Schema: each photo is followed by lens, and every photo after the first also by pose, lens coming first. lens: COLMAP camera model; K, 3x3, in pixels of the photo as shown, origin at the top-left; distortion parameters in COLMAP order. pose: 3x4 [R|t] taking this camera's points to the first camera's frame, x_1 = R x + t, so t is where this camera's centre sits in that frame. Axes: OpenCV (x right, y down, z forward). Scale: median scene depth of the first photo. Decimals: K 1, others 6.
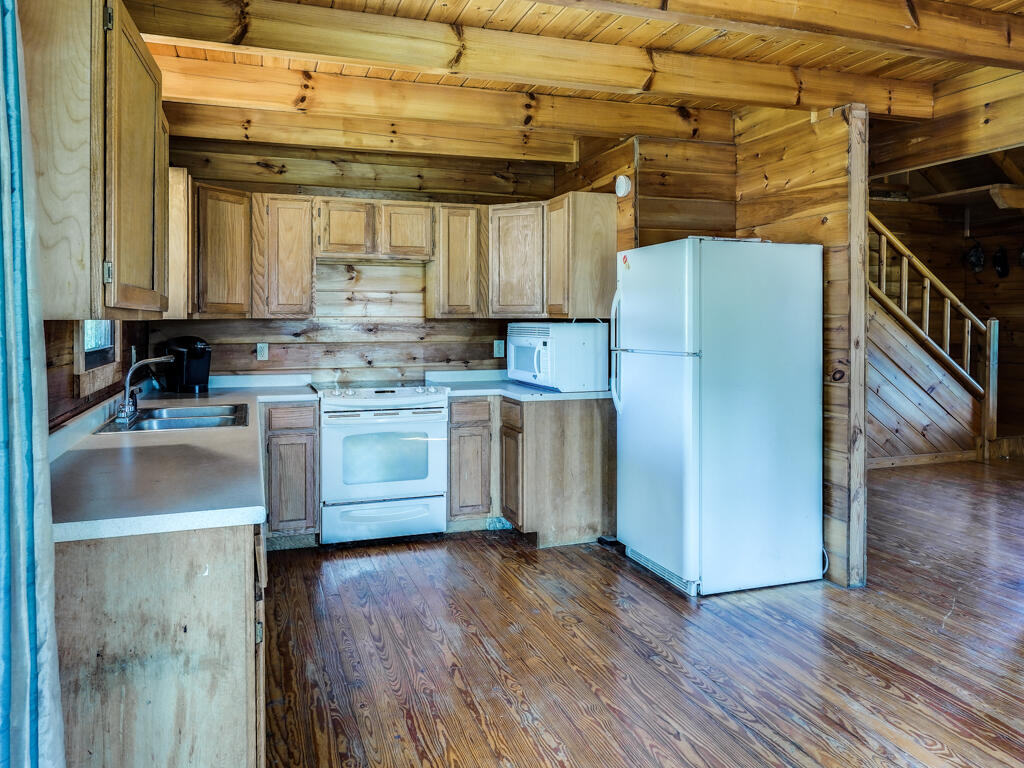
lens RADIAL K [[739.7, 0, 510.2], [0, 739.7, 332.0], [0, 0, 1]] dist [0.010820, 0.000270]
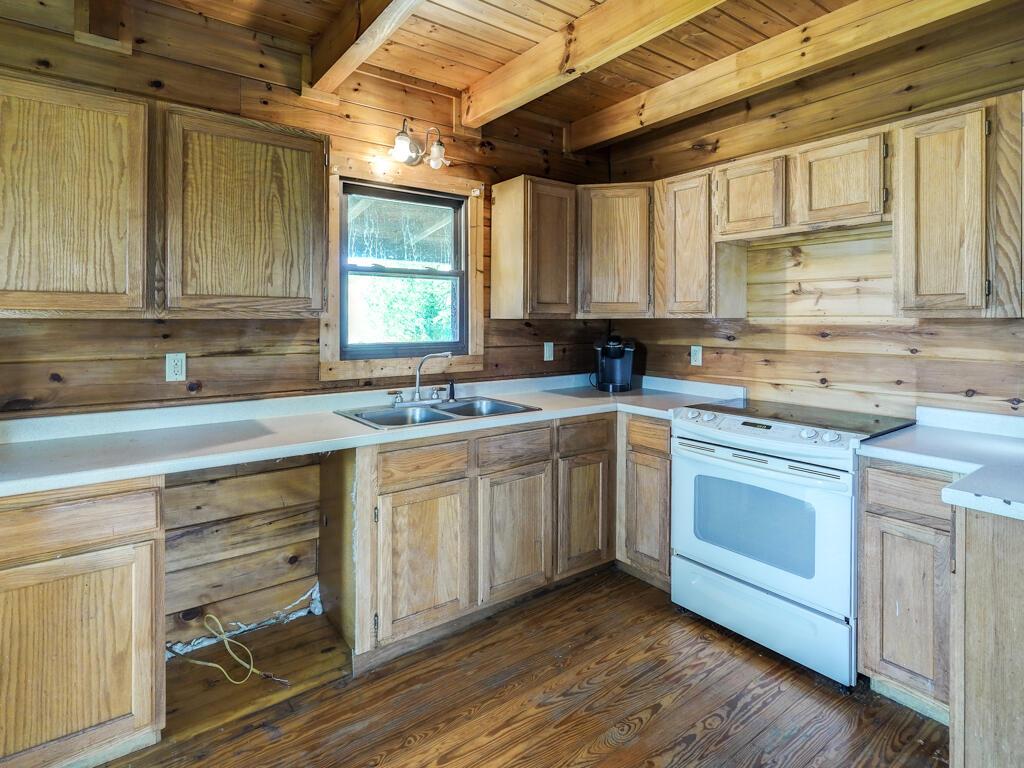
lens RADIAL K [[547.4, 0, 509.3], [0, 547.4, 321.1], [0, 0, 1]] dist [0.000437, 0.001202]
pose [[0.294046, 0.004113, -0.955782, 0.248150], [-0.018594, 0.999826, -0.001418, -0.010837], [0.955610, 0.018188, 0.294071, 0.631060]]
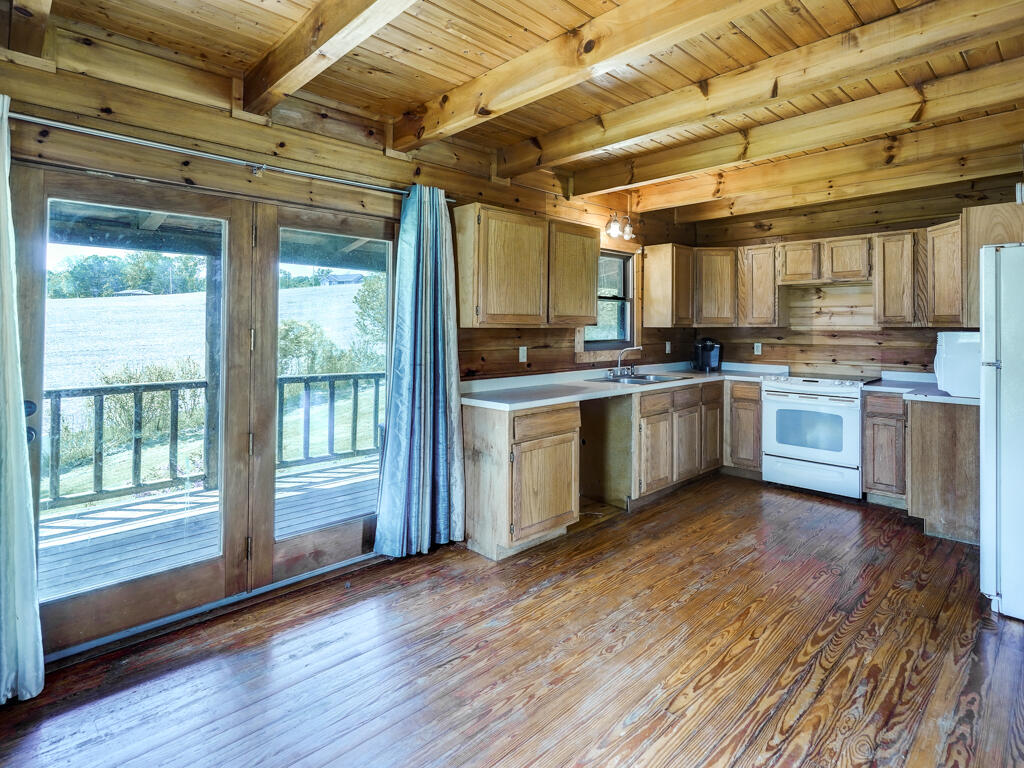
lens RADIAL K [[554.1, 0, 549.3], [0, 554.1, 322.5], [0, 0, 1]] dist [0.000363, -0.000043]
pose [[0.451064, -0.005223, -0.892476, 0.522950], [-0.016908, 0.999753, -0.014396, -0.004044], [0.892331, 0.021584, 0.450865, 0.112417]]
